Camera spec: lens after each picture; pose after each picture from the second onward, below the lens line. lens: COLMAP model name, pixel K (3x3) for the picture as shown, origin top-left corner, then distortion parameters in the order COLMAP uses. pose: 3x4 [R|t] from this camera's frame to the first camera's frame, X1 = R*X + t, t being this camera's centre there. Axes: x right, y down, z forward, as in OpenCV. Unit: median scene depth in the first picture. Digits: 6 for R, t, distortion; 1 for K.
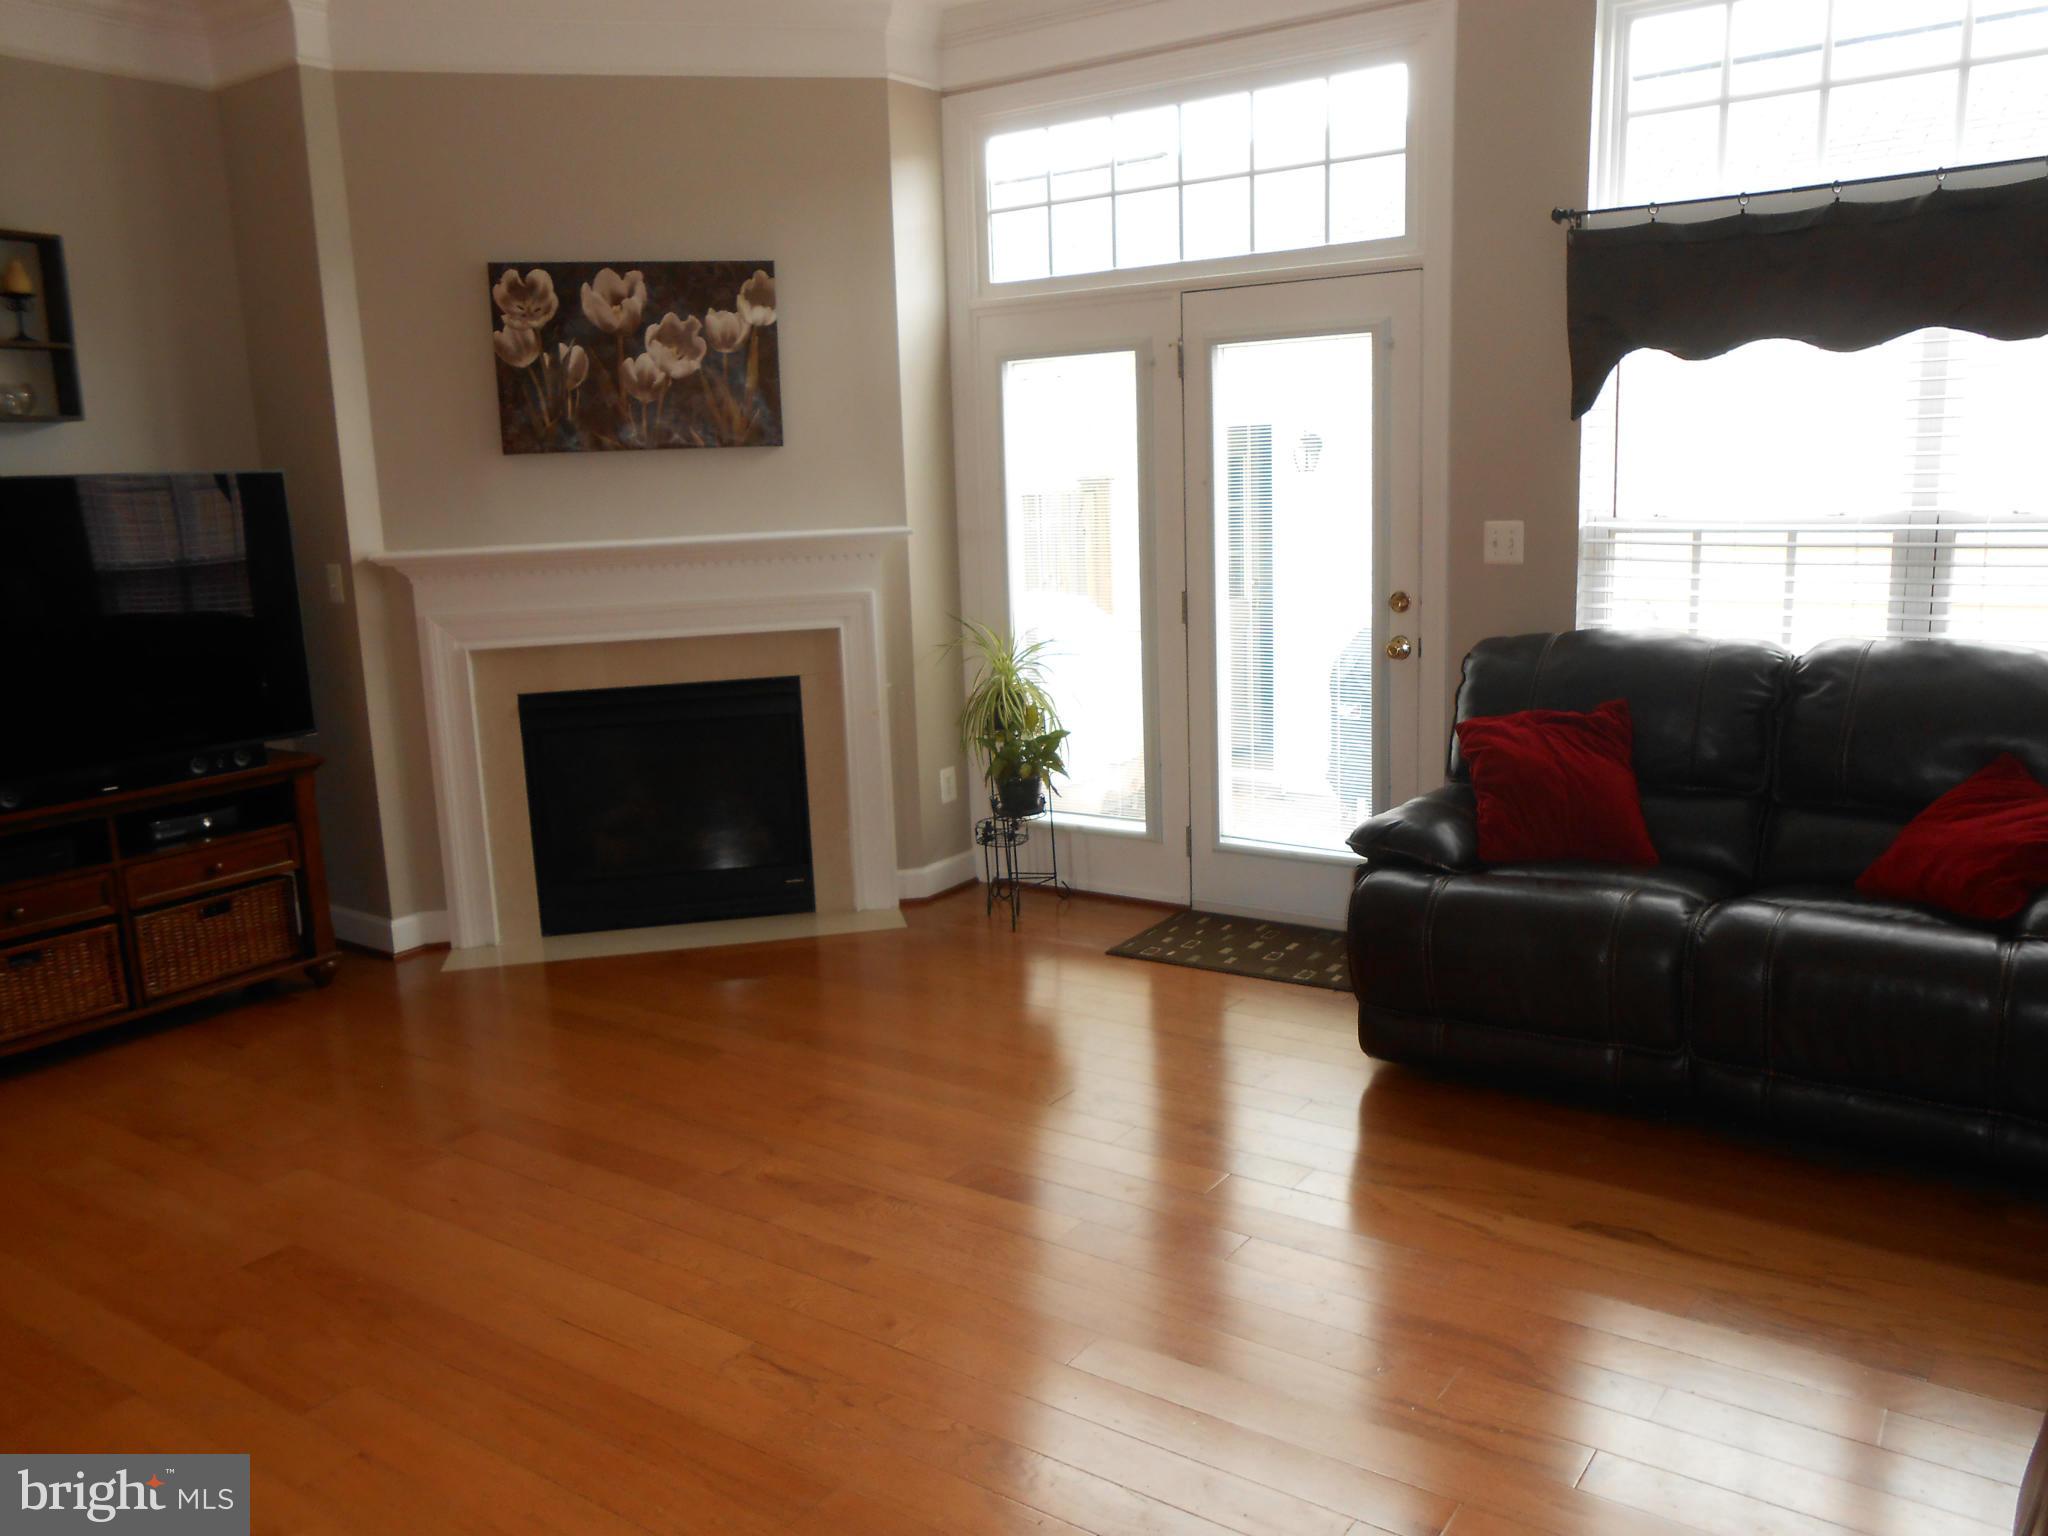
lens RADIAL K [[1617.2, 0, 1022.5], [0, 1617.2, 754.0], [0, 0, 1]] dist [-0.028825, 0.028661]
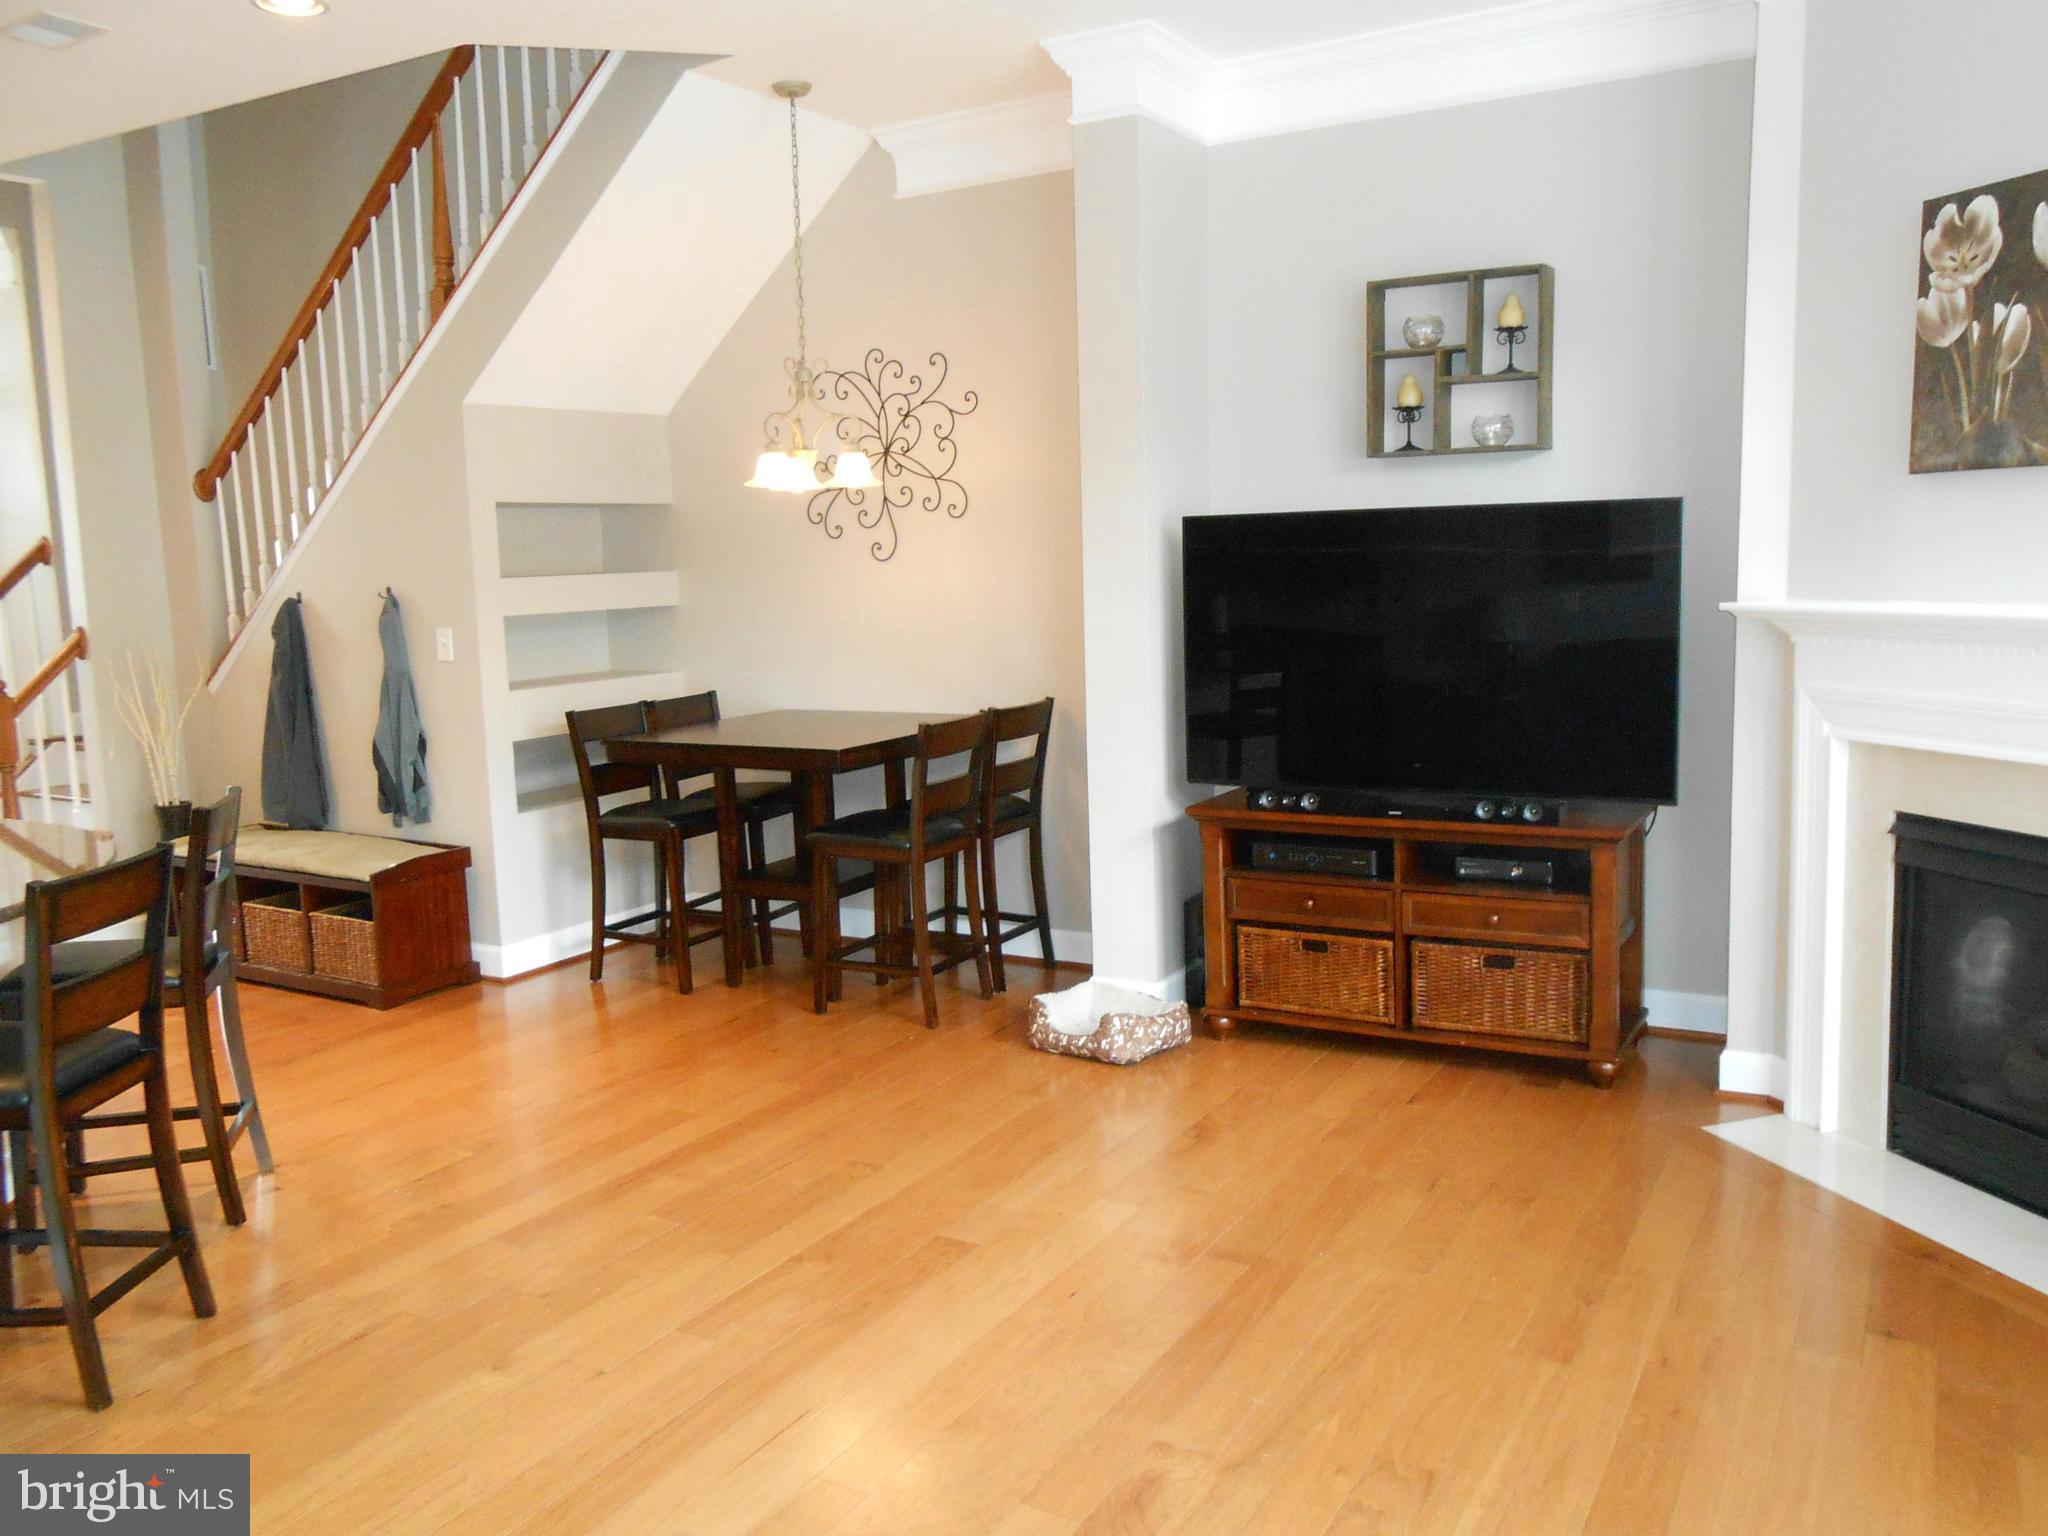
lens RADIAL K [[1531.5, 0, 1016.7], [0, 1531.5, 787.4], [0, 0, 1]] dist [-0.028725, 0.012442]
pose [[0.118459, 0.178902, -0.976710, 0.309242], [-0.152684, 0.975219, 0.160111, -0.099351], [0.981150, 0.130161, 0.142839, 0.542326]]
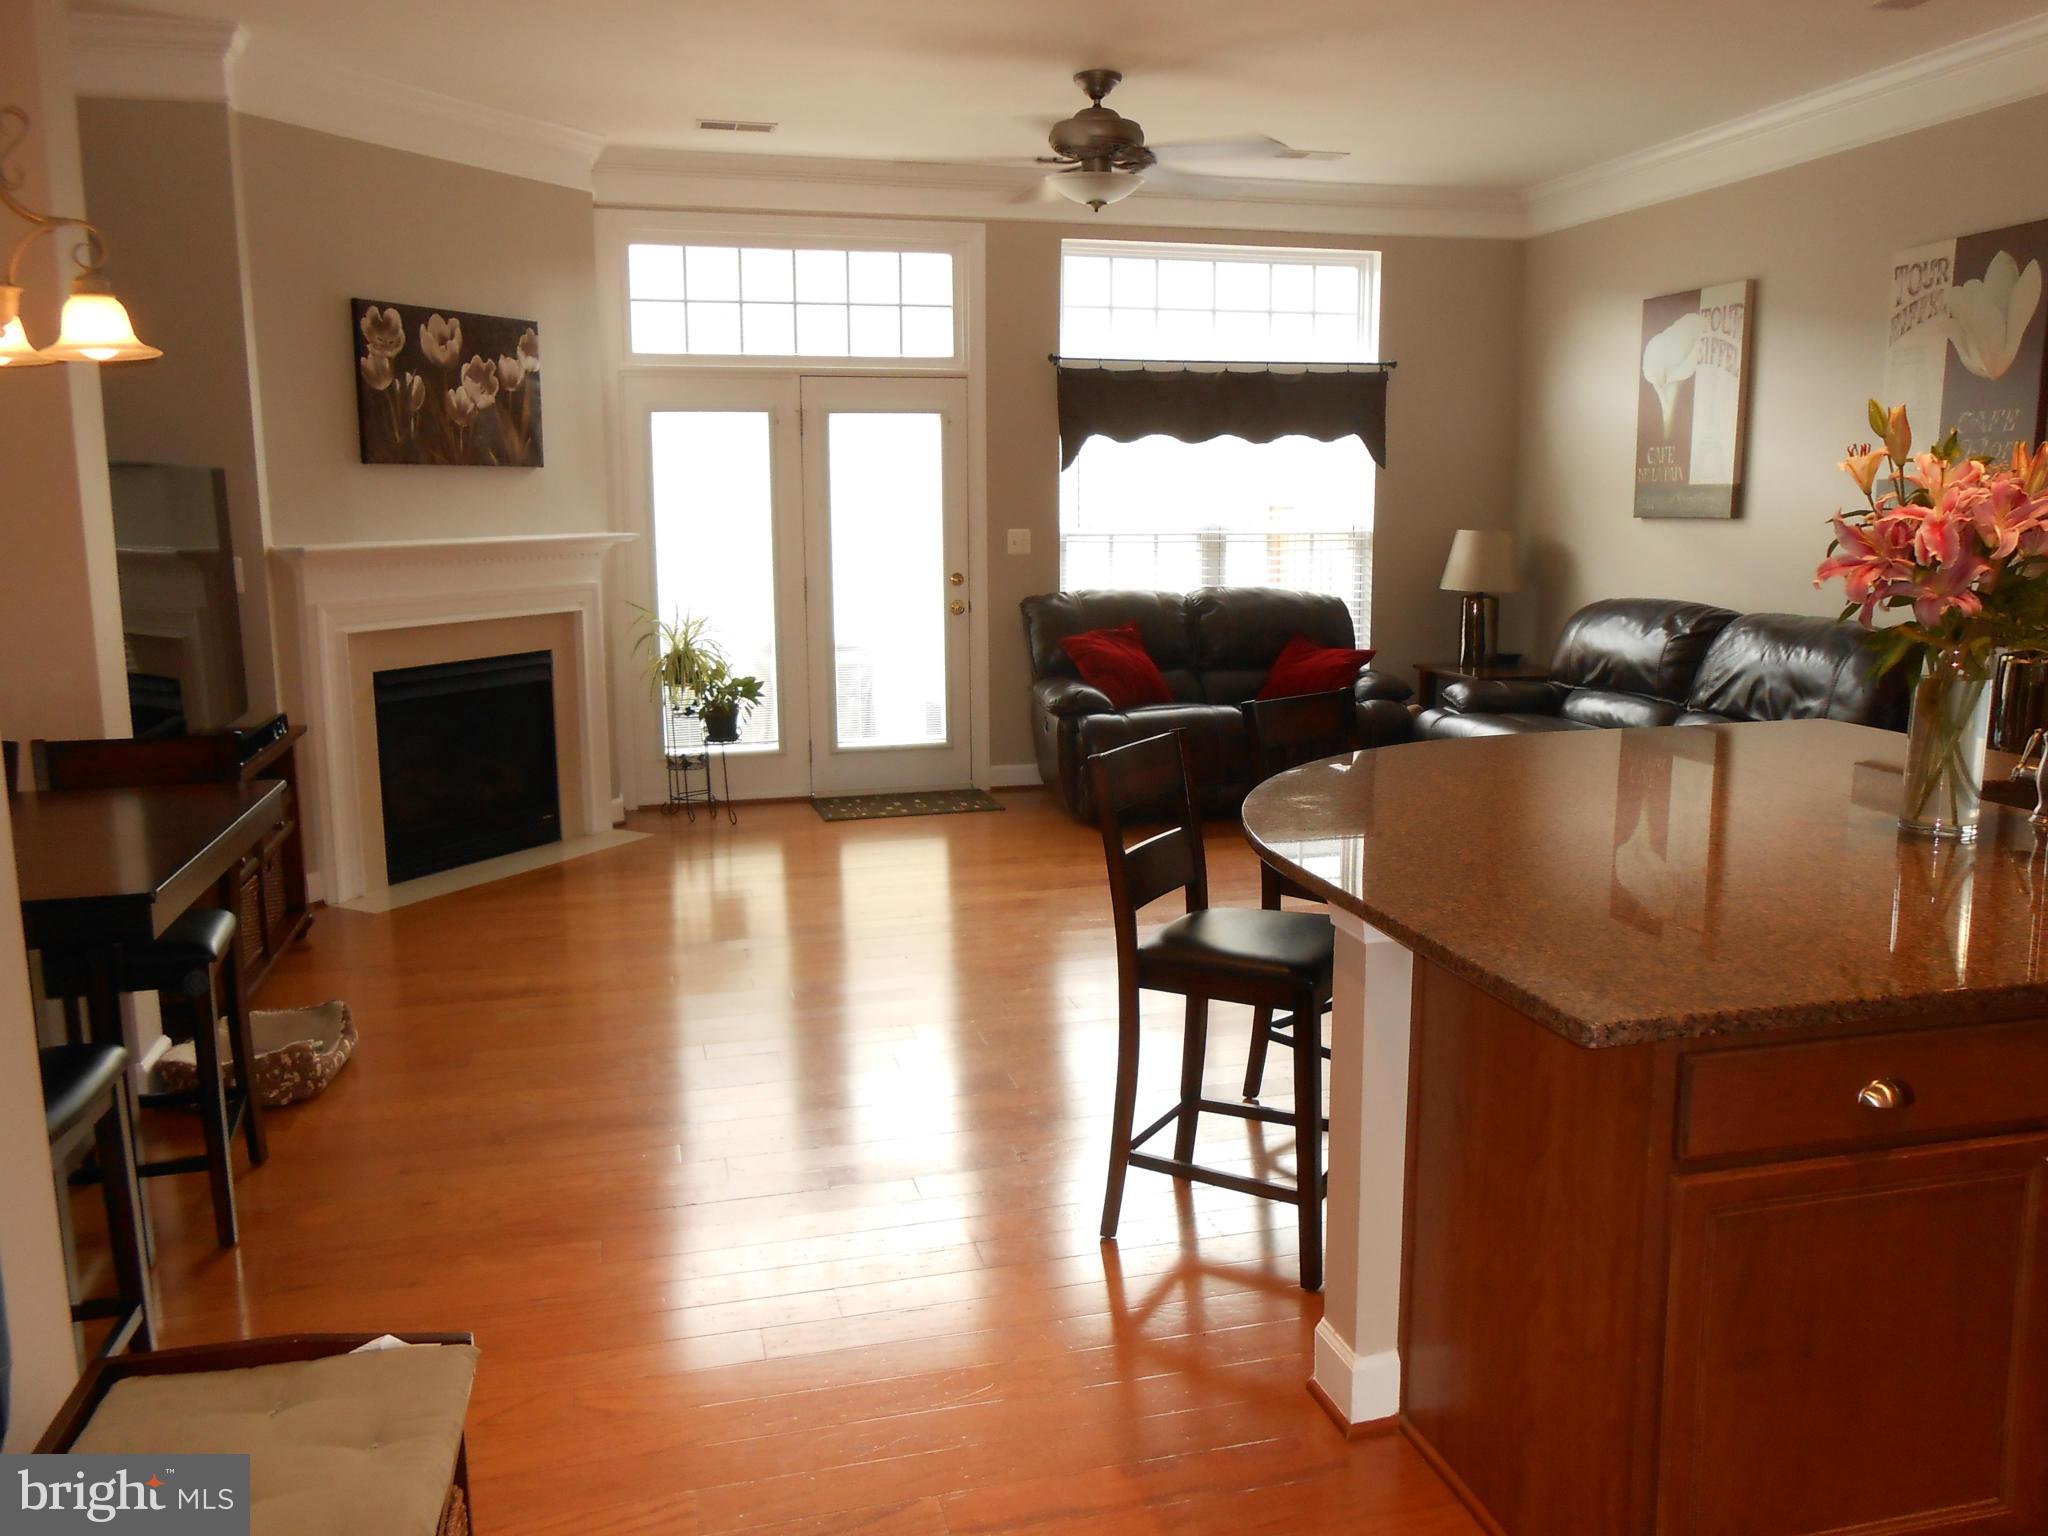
lens RADIAL K [[1617.2, 0, 1028.7], [0, 1617.2, 774.6], [0, 0, 1]] dist [-0.028825, 0.028661]
pose [[0.639749, -0.099260, 0.762148, -0.928322], [0.120019, 0.992362, 0.028499, 0.060514], [-0.759156, 0.073240, 0.646776, -0.093469]]
